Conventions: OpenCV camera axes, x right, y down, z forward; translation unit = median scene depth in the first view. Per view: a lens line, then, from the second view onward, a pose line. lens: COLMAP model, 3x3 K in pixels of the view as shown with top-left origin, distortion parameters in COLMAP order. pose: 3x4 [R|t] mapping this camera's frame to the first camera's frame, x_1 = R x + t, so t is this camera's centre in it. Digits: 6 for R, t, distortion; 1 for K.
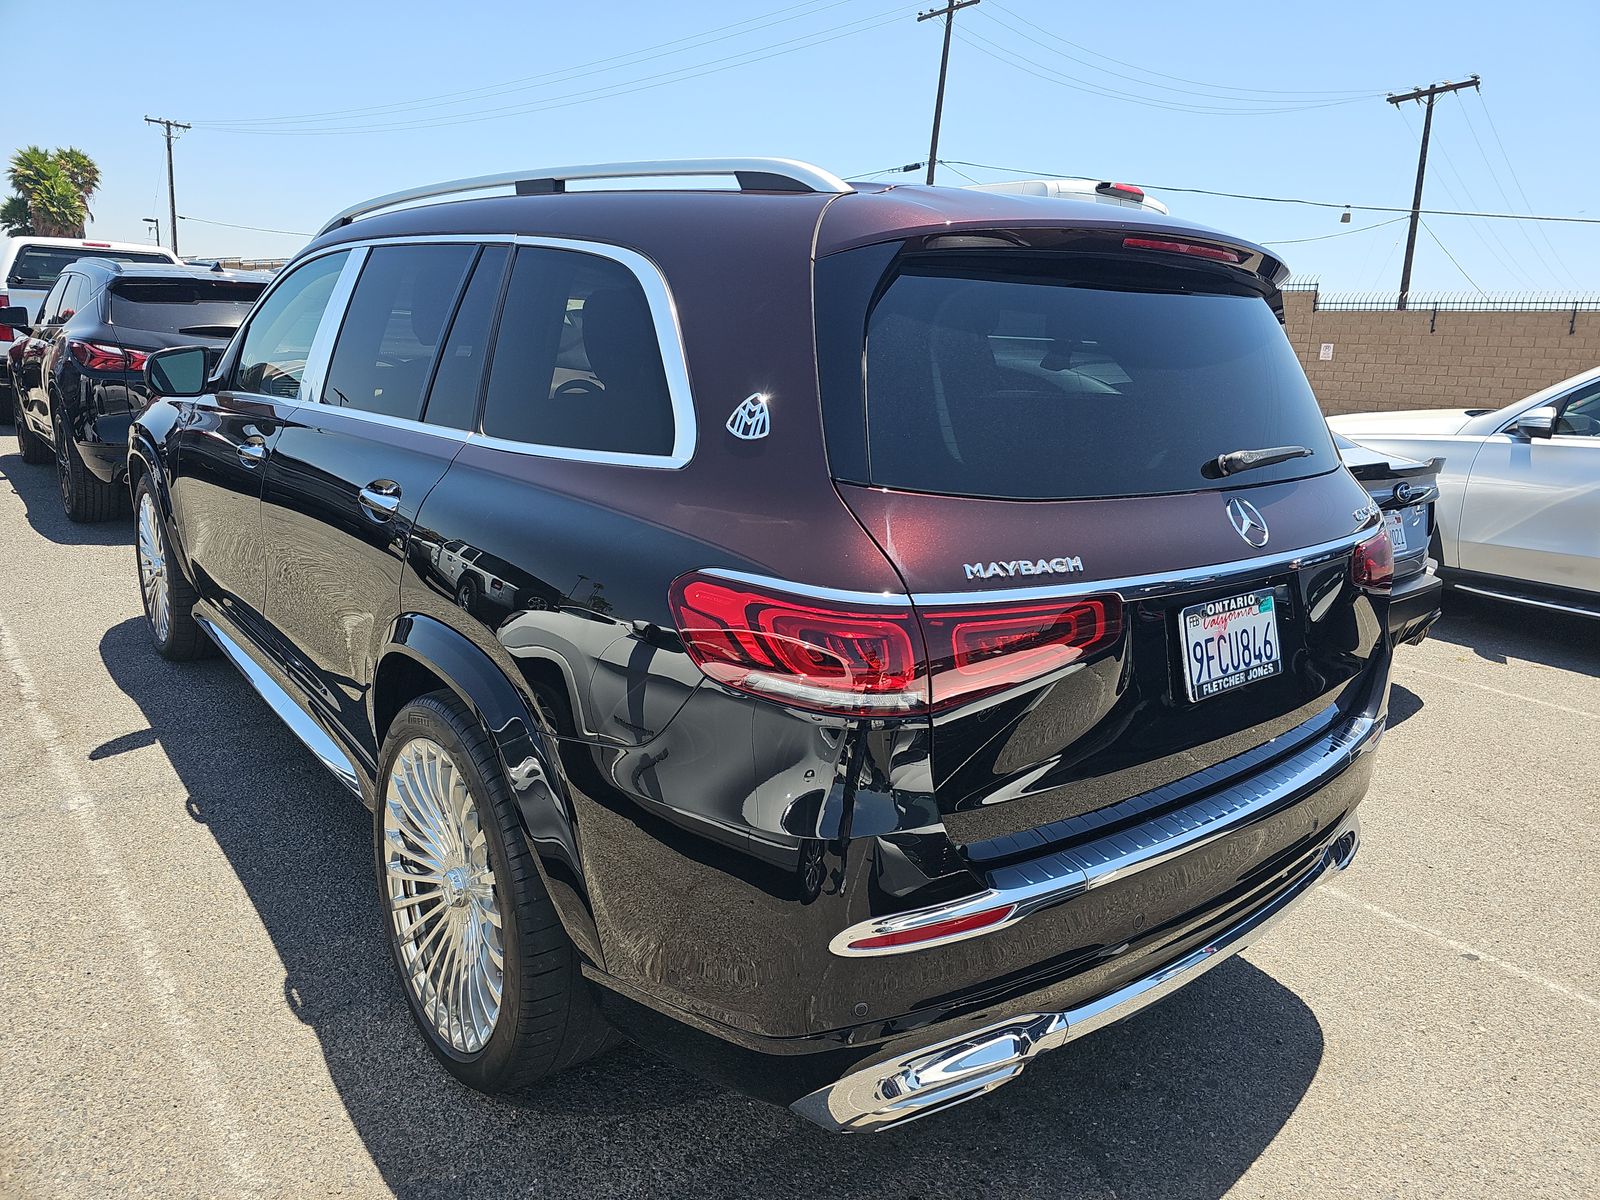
lens RADIAL K [[1058.0, 0, 800.0], [0, 1058.0, 600.0], [0, 0, 1]] dist [0.035032, -0.040158]
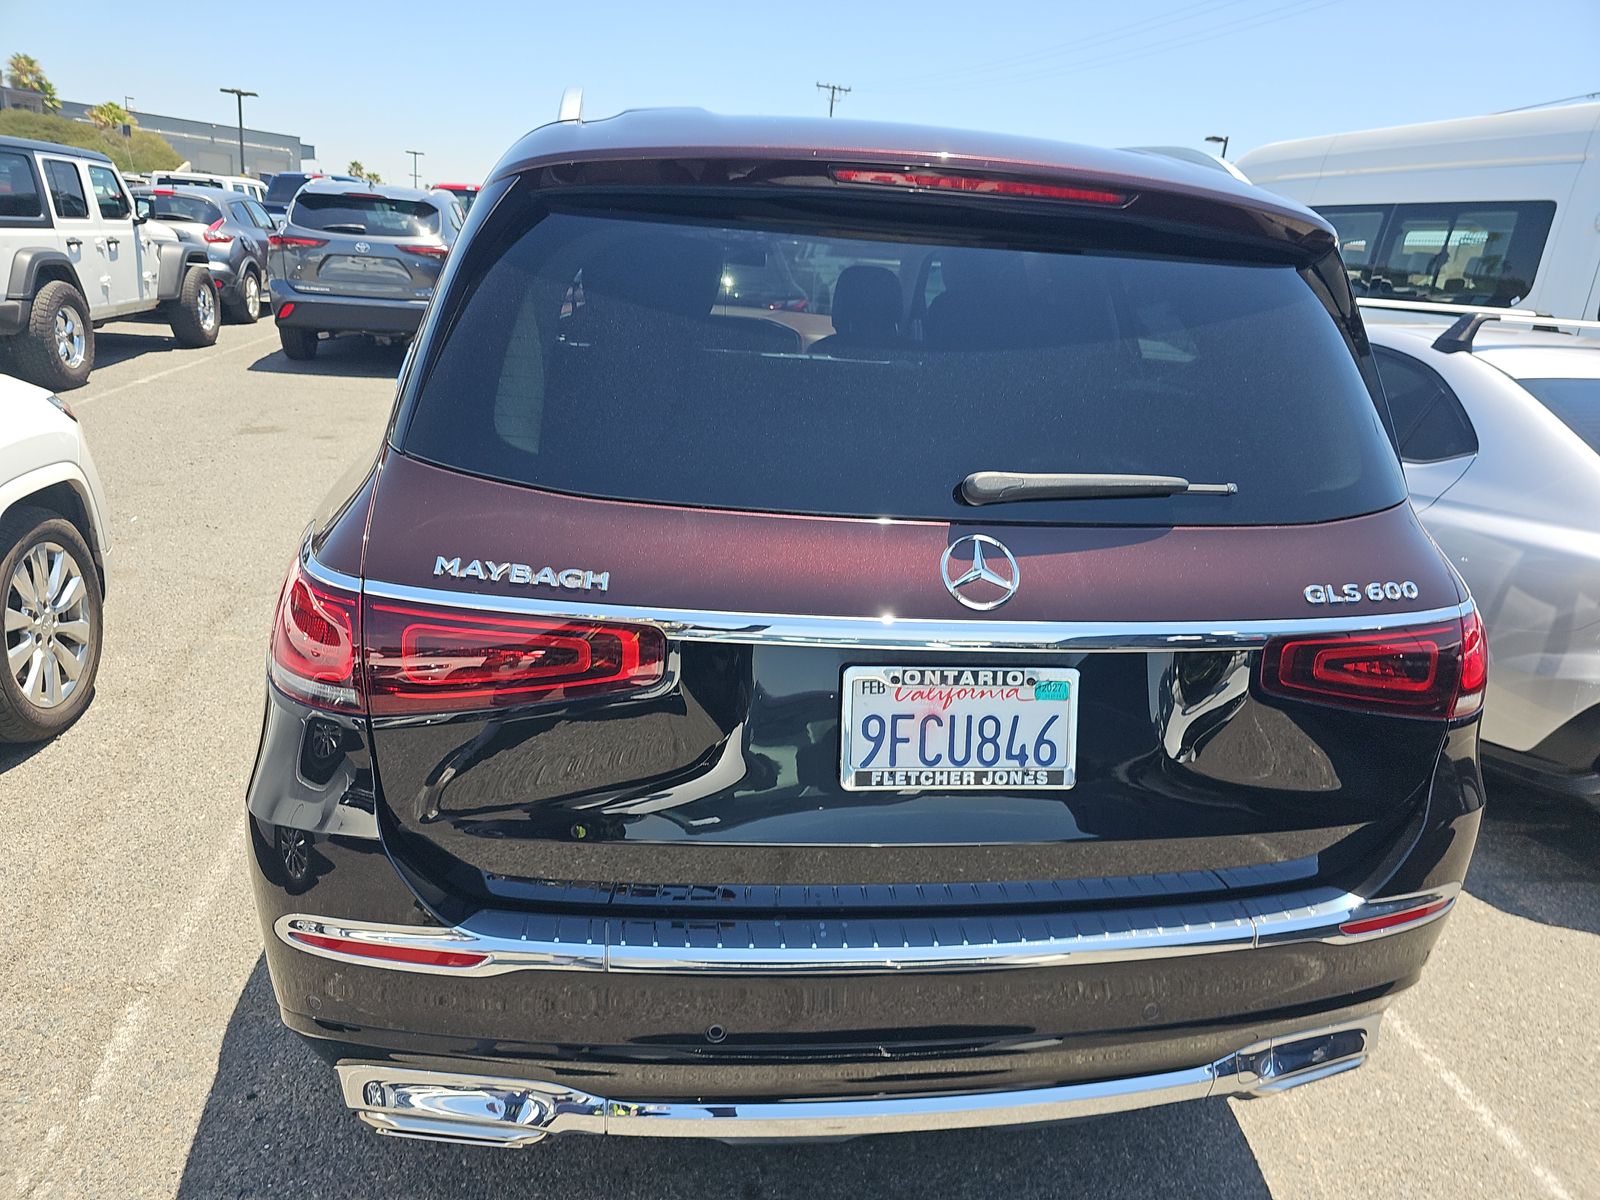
lens RADIAL K [[1058.0, 0, 800.0], [0, 1058.0, 600.0], [0, 0, 1]] dist [0.035032, -0.040158]
pose [[0.850398, 0.175898, -0.495866, 0.700778], [-0.154516, 0.984396, 0.084202, -0.098153], [0.502939, 0.005014, 0.864307, 0.325312]]
